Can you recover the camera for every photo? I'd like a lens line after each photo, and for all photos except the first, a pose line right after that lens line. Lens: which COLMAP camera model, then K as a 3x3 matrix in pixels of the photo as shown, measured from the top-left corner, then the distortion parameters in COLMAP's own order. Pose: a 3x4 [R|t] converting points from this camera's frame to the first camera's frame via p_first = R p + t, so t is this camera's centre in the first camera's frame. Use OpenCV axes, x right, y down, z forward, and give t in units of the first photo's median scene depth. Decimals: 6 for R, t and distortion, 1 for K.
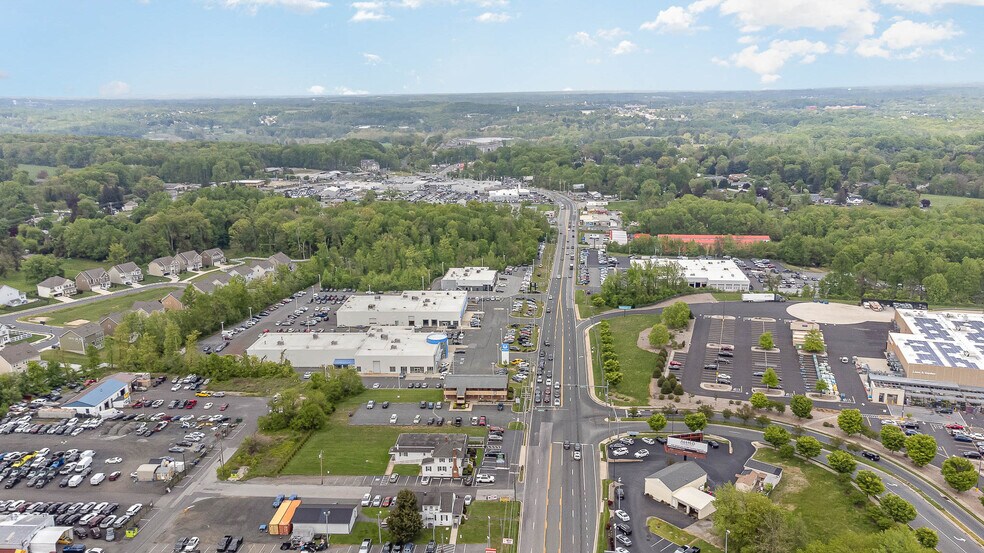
lens RADIAL K [[766.0, 0, 492.0], [0, 766.0, 276.5], [0, 0, 1]] dist [0.053684, 0.001394]
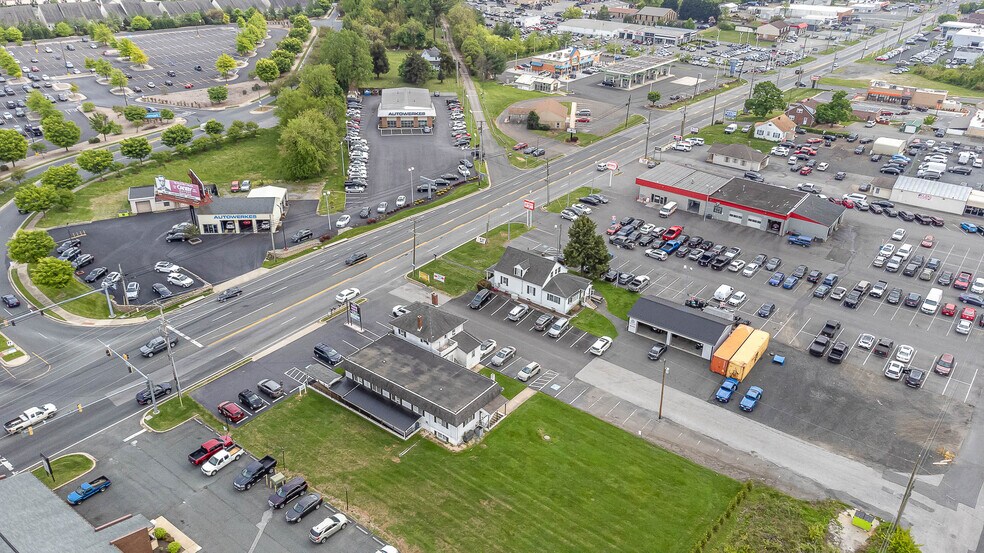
lens RADIAL K [[743.9, 0, 482.0], [0, 743.9, 273.9], [0, 0, 1]] dist [0.043997, 0.013763]
pose [[-0.830174, -0.245181, 0.500697, -0.229627], [0.129263, 0.788979, 0.600669, -0.070023], [-0.542312, 0.563381, -0.623297, 0.877173]]
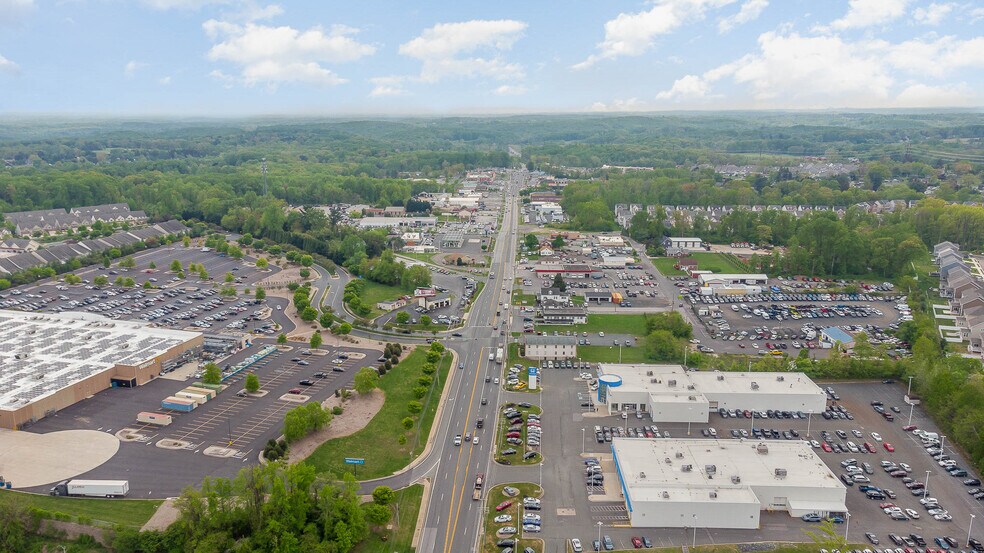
lens RADIAL K [[753.9, 0, 497.1], [0, 753.9, 251.5], [0, 0, 1]] dist [0.070343, 0.003717]
pose [[-0.998967, 0.026136, -0.037182, 0.092006], [0.008240, 0.908697, 0.417375, -0.434423], [0.044696, 0.416637, -0.907973, 1.759246]]
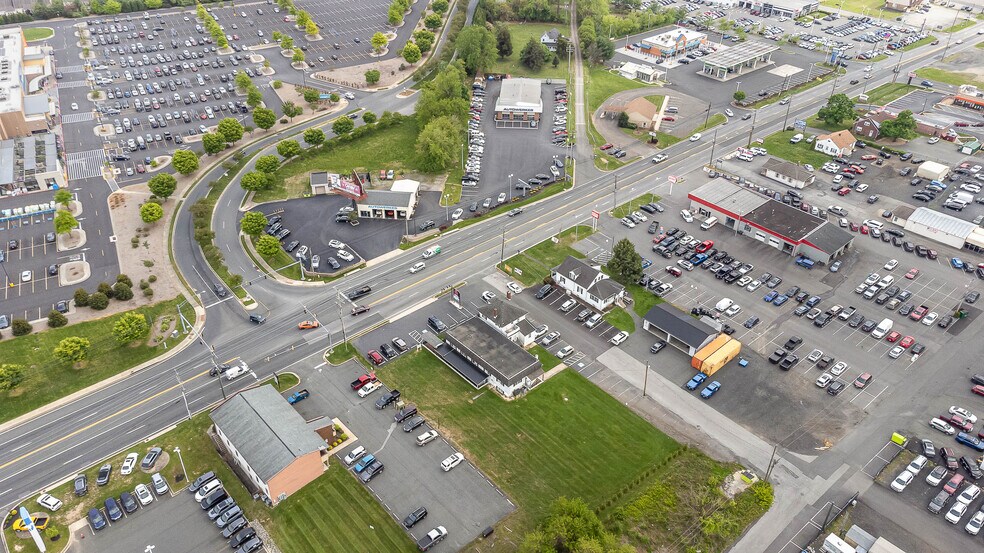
lens RADIAL K [[737.0, 0, 475.7], [0, 737.0, 278.2], [0, 0, 1]] dist [0.032189, 0.053783]
pose [[-0.706425, -0.390499, 0.590317, -0.325190], [0.172117, 0.714218, 0.678431, -0.220379], [-0.686541, 0.580864, -0.437330, 0.913389]]
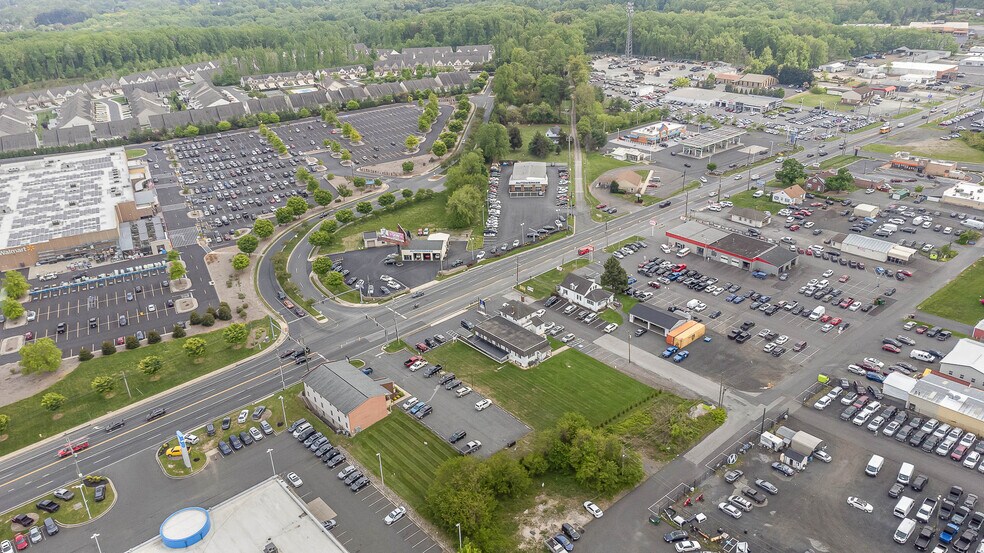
lens RADIAL K [[743.4, 0, 475.0], [0, 743.4, 262.7], [0, 0, 1]] dist [0.061052, -0.002297]
pose [[-0.696851, -0.244836, 0.674132, -0.461712], [0.221500, 0.820515, 0.526966, -0.250255], [-0.682156, 0.516537, -0.517545, 1.043882]]
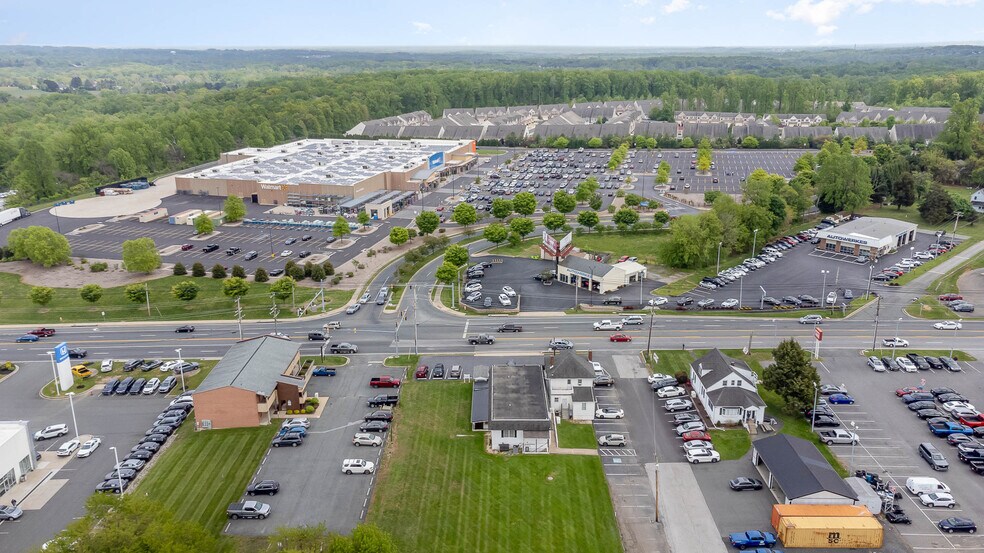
lens RADIAL K [[743.9, 0, 482.0], [0, 743.9, 273.9], [0, 0, 1]] dist [0.043997, 0.013763]
pose [[-0.049987, -0.282096, 0.958083, -0.414534], [0.241754, 0.927338, 0.285657, -0.021349], [-0.969049, 0.245899, 0.021843, 0.709071]]
